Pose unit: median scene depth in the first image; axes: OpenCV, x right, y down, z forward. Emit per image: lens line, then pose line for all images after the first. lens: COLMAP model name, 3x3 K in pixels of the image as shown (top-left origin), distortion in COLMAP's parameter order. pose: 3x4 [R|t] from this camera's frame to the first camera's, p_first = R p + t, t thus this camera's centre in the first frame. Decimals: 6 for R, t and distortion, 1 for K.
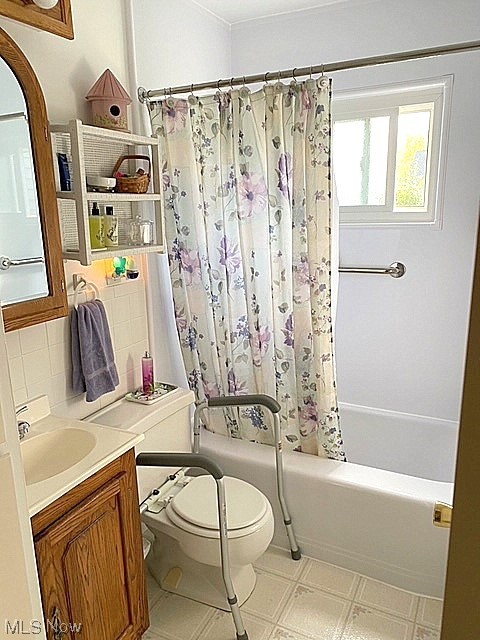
lens RADIAL K [[490.0, 0, 240.0], [0, 490.0, 320.0], [0, 0, 1]] dist [0.054261, -0.060721]
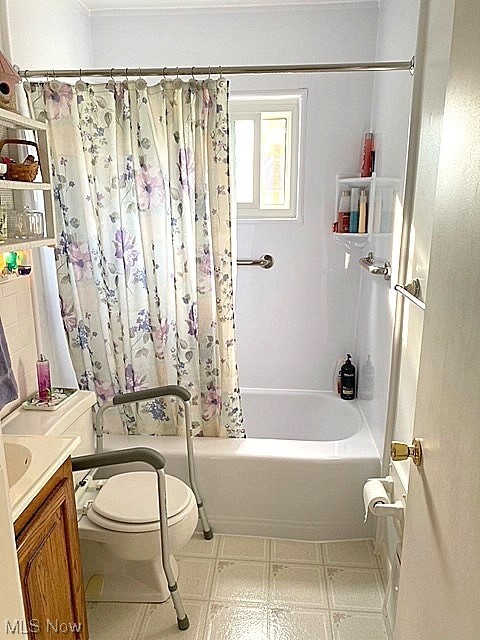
lens RADIAL K [[490.0, 0, 240.0], [0, 490.0, 320.0], [0, 0, 1]] dist [0.054261, -0.060721]
pose [[0.924555, -0.069035, 0.374744, -0.195977], [0.068257, 0.997549, 0.015366, 0.011823], [-0.374886, 0.011372, 0.927001, 0.002896]]
